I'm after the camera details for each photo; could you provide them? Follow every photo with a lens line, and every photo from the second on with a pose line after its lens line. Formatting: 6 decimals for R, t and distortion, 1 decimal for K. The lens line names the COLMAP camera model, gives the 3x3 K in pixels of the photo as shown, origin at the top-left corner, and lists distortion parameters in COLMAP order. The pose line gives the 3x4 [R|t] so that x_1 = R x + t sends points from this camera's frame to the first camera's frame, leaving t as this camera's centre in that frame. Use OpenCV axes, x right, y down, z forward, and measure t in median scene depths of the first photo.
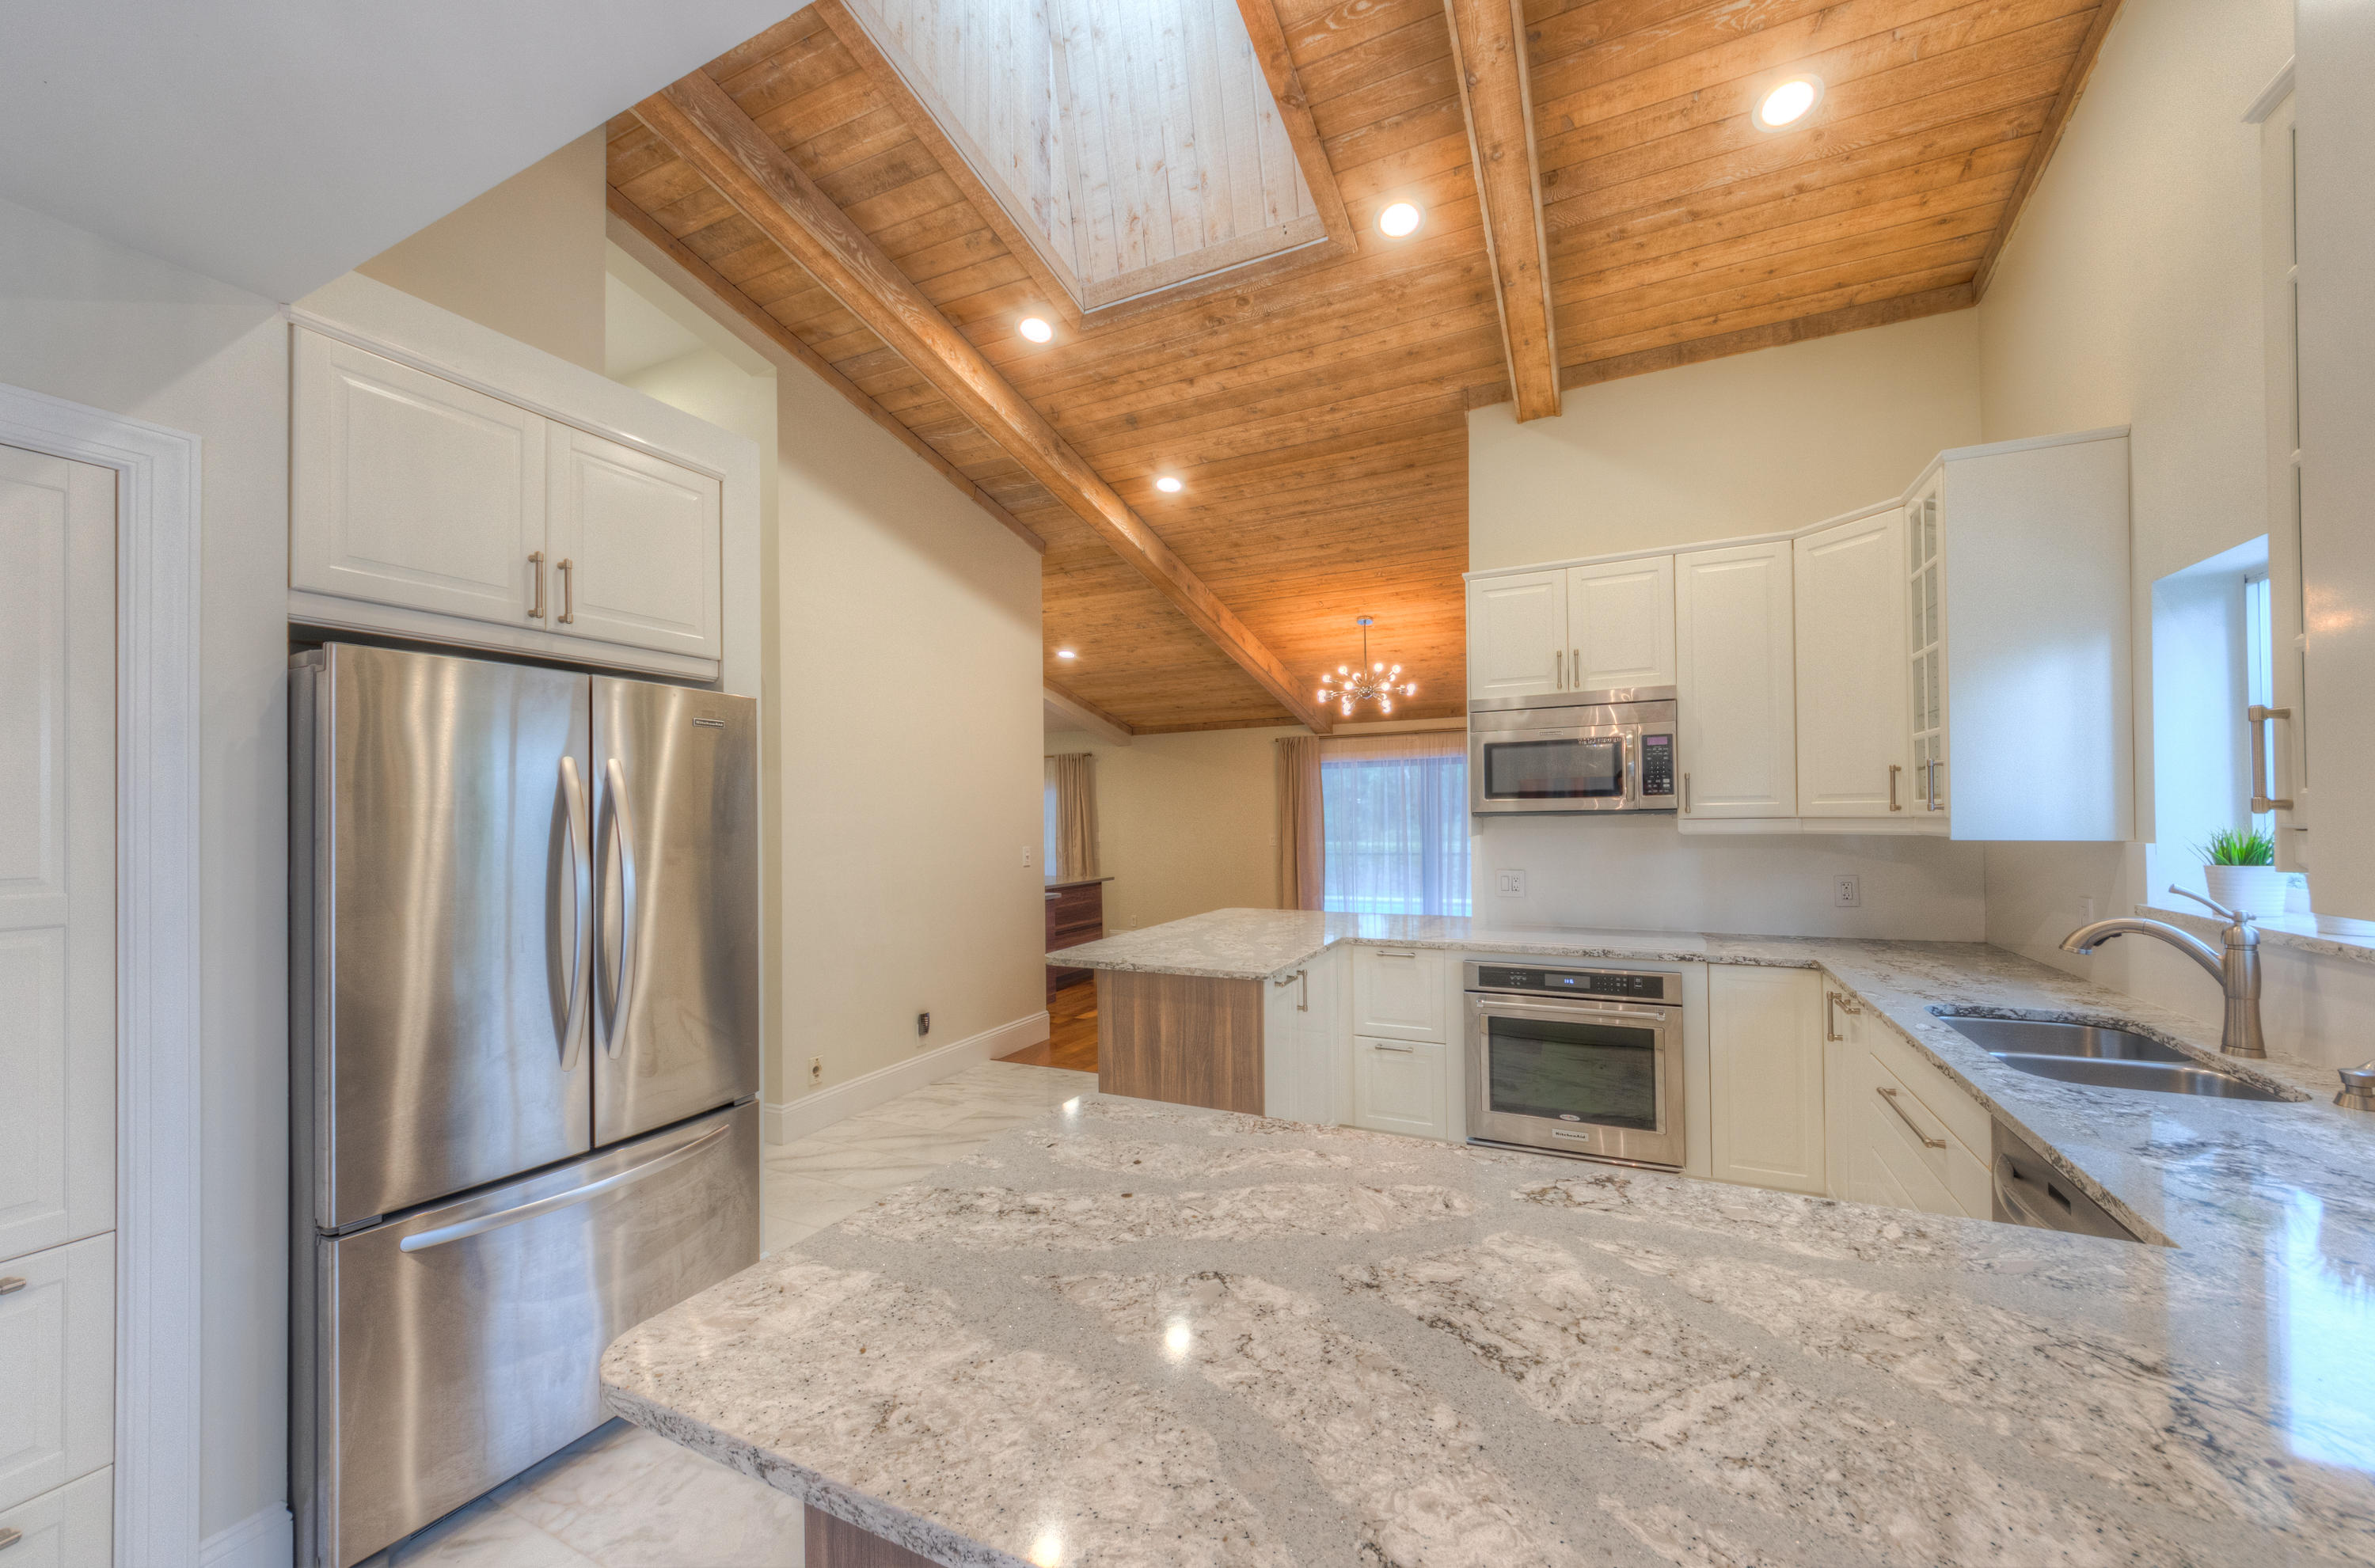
lens RADIAL K [[881.3, 0, 1221.4], [0, 881.3, 810.6], [0, 0, 1]] dist [-0.005134, -0.000383]
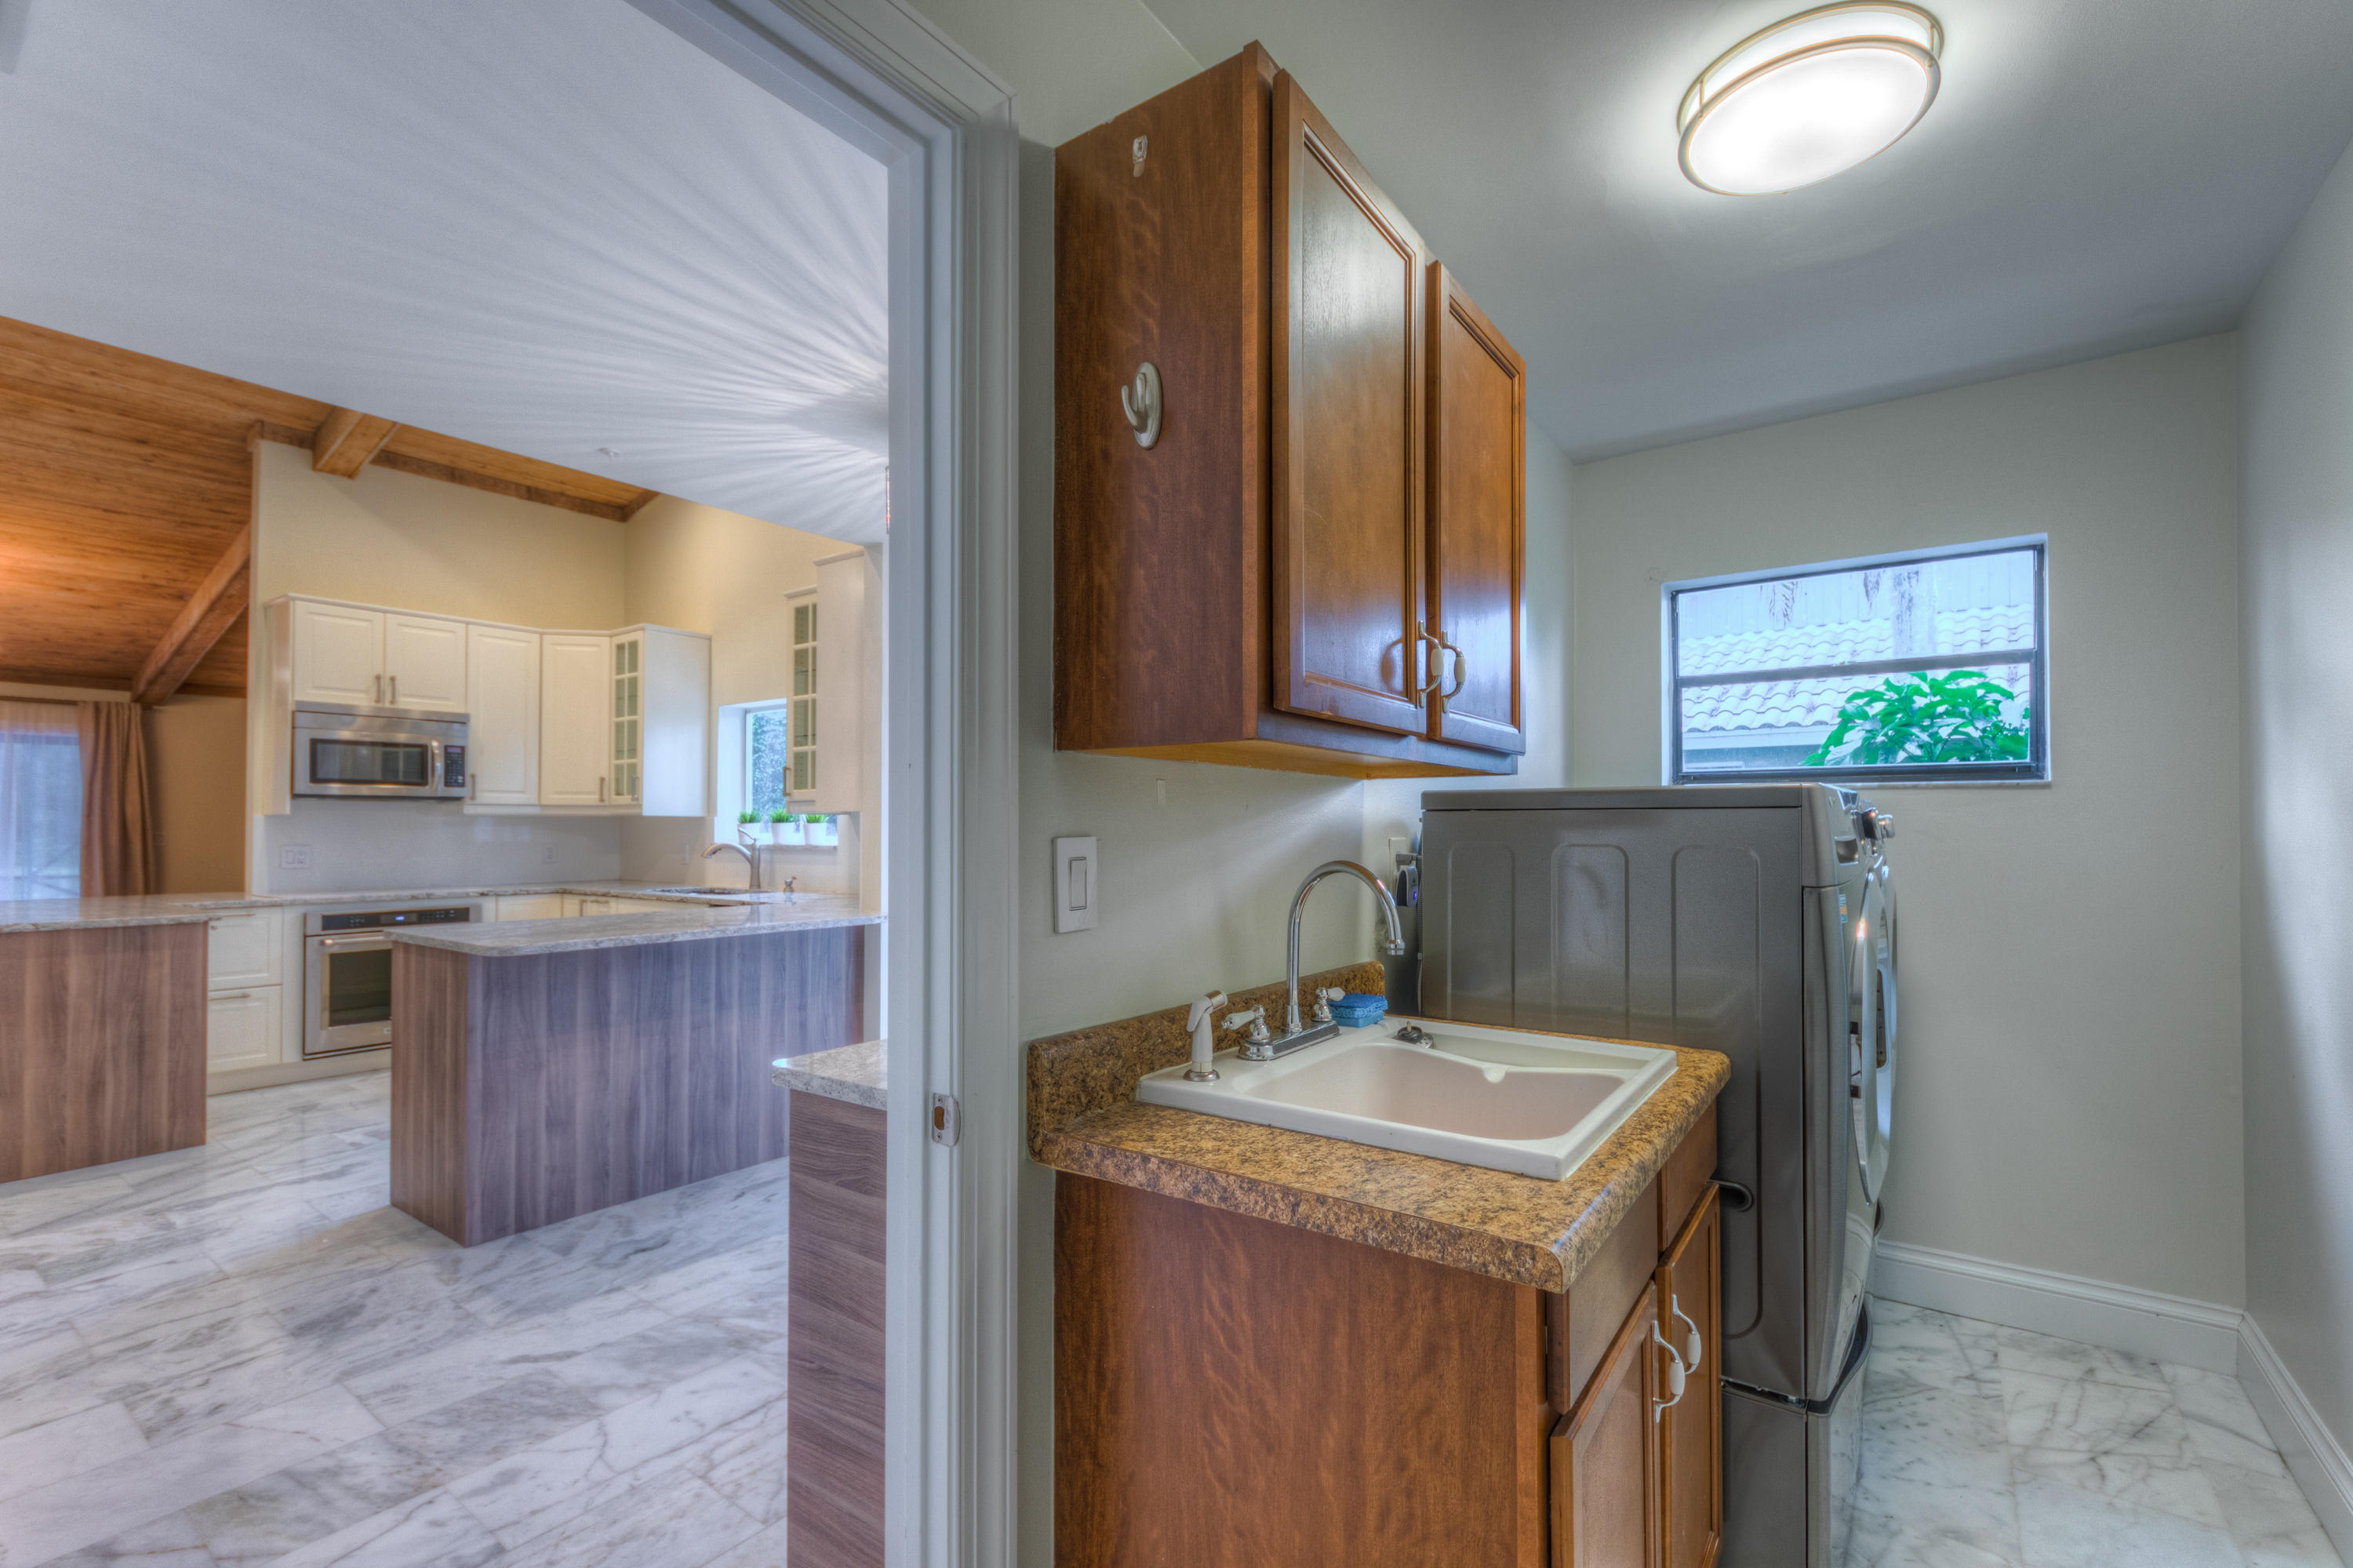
lens RADIAL K [[1010.3, 0, 1169.8], [0, 1010.3, 815.9], [0, 0, 1]] dist [-0.007449, 0.000510]
pose [[0.186849, 0.026255, 0.982038, -0.937970], [-0.008304, 0.999649, -0.025146, 0.063012], [-0.982354, -0.003456, 0.187002, -0.481374]]
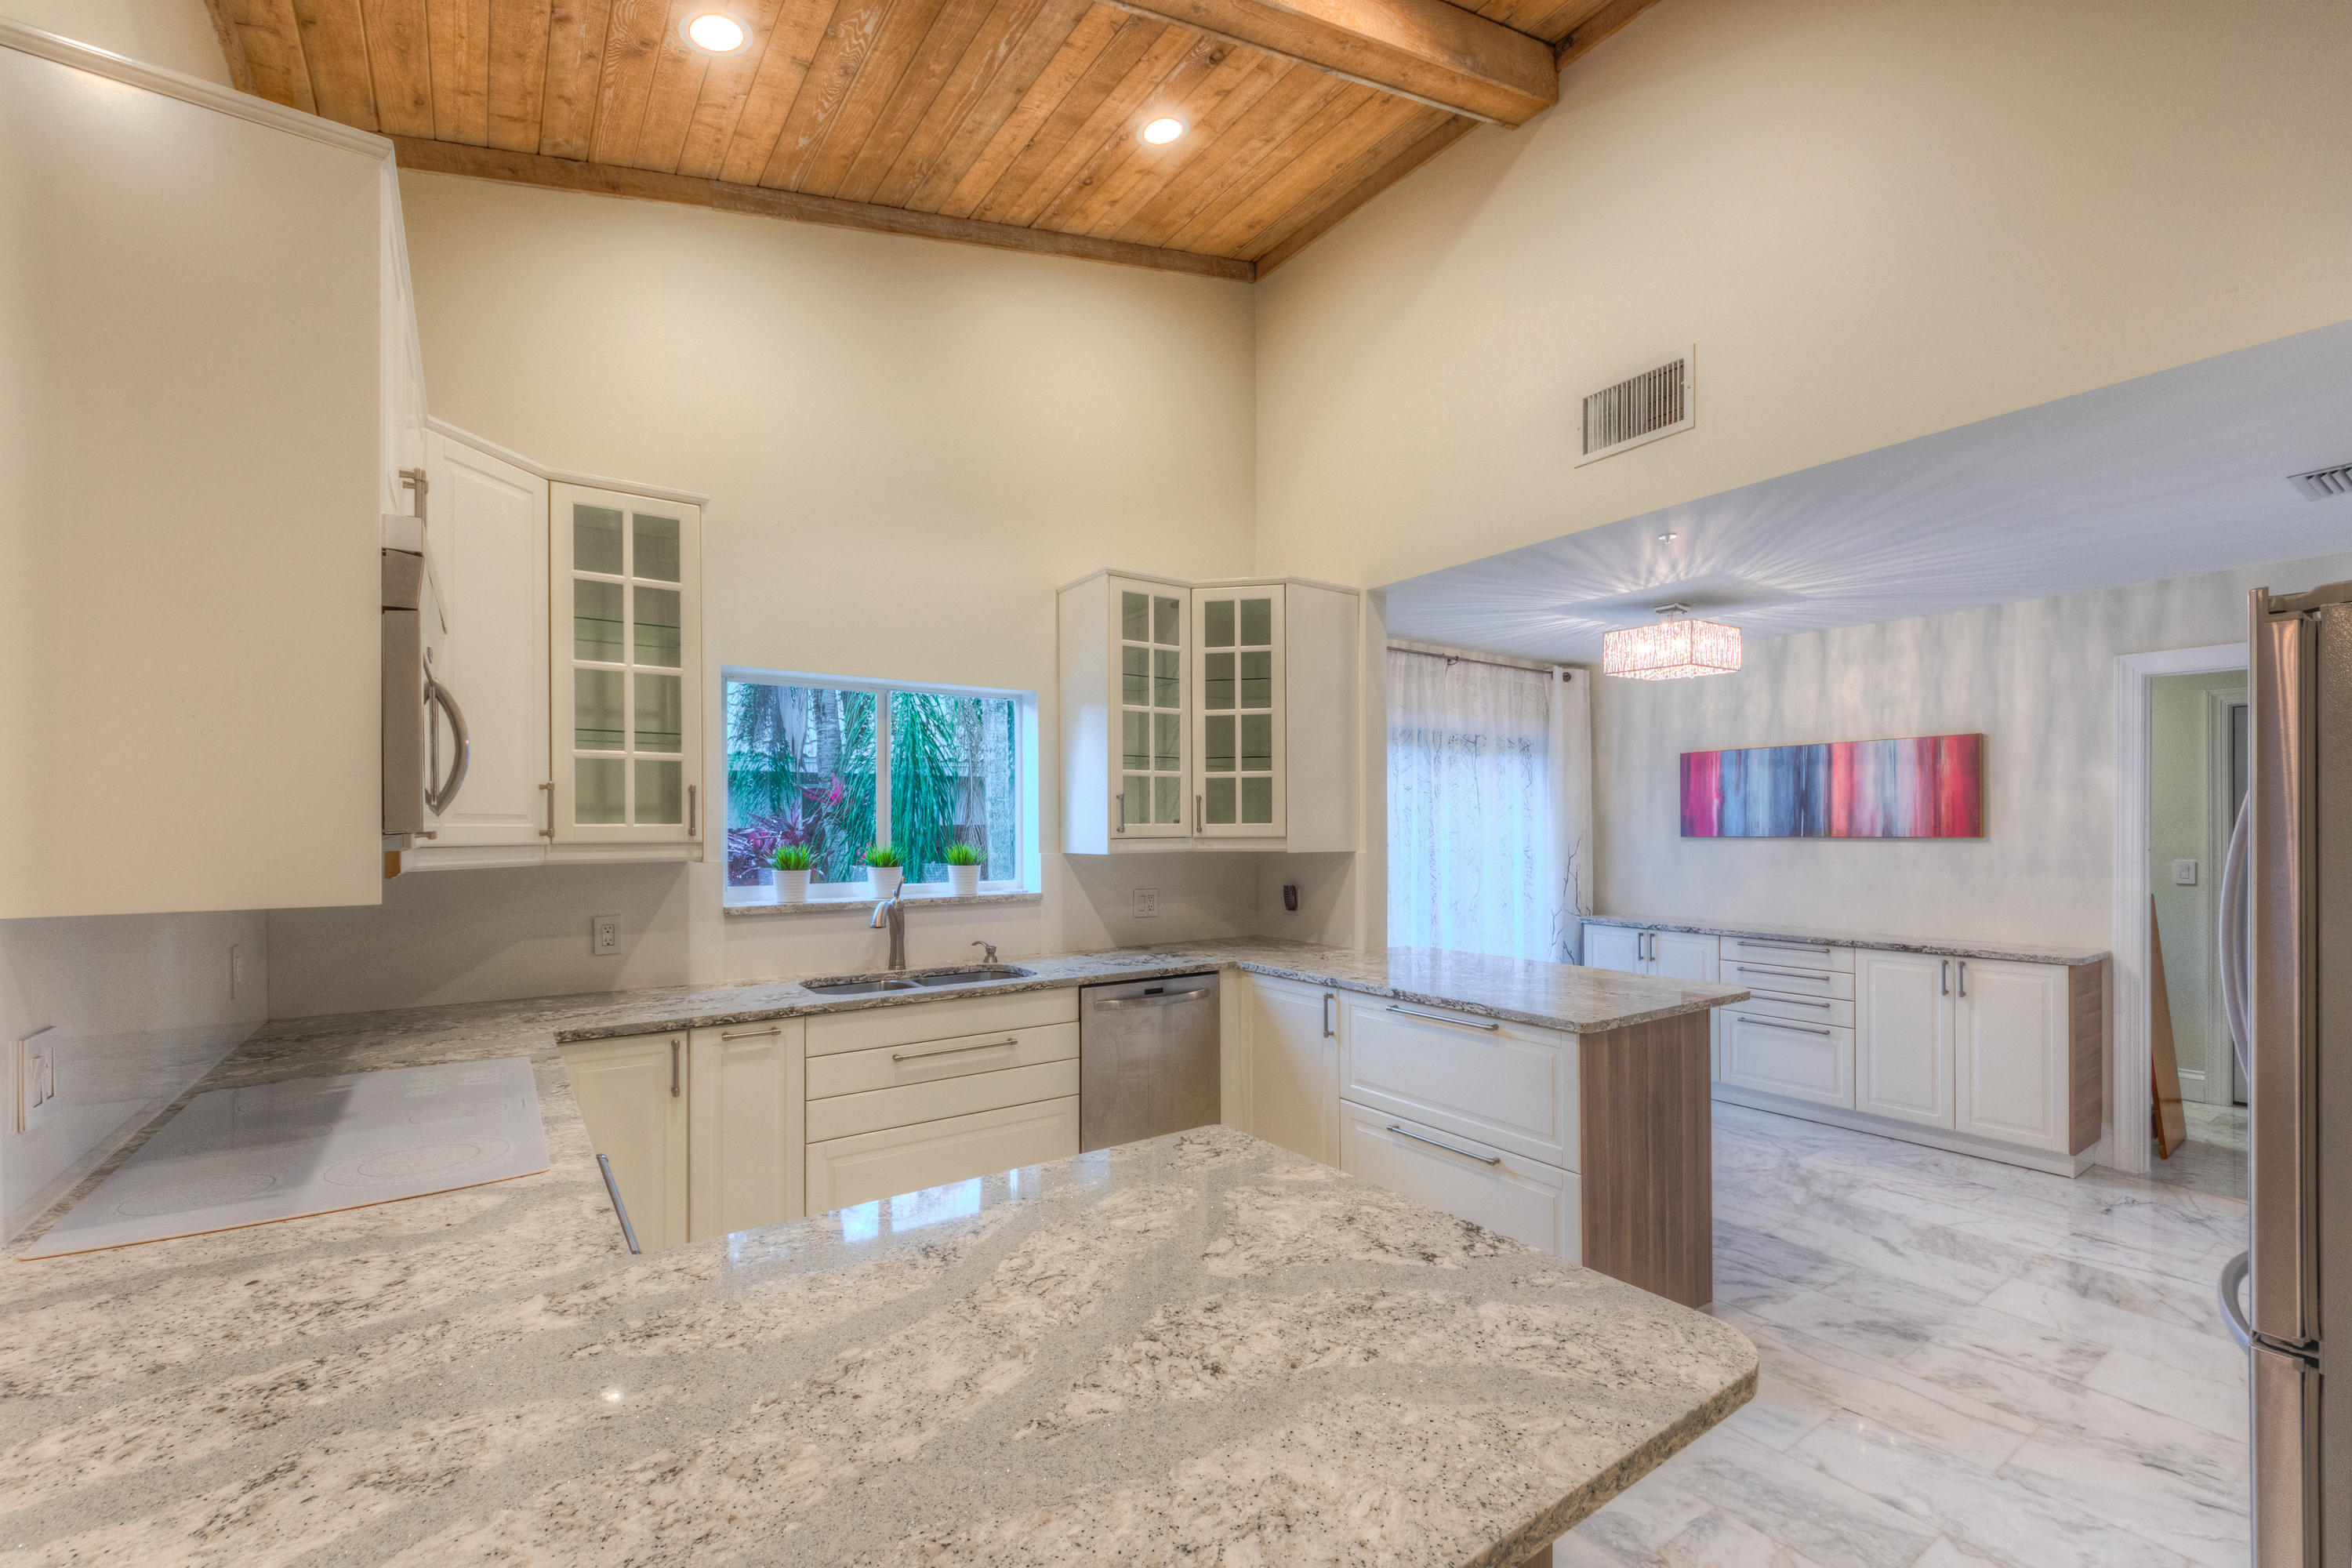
lens RADIAL K [[1009.8, 0, 1161.6], [0, 1009.8, 820.8], [0, 0, 1]] dist [-0.007449, 0.000510]
pose [[-0.859920, 0.020342, 0.510024, -0.203534], [0.012950, 0.999753, -0.018040, 0.008817], [-0.510265, -0.008908, -0.859971, 1.349935]]
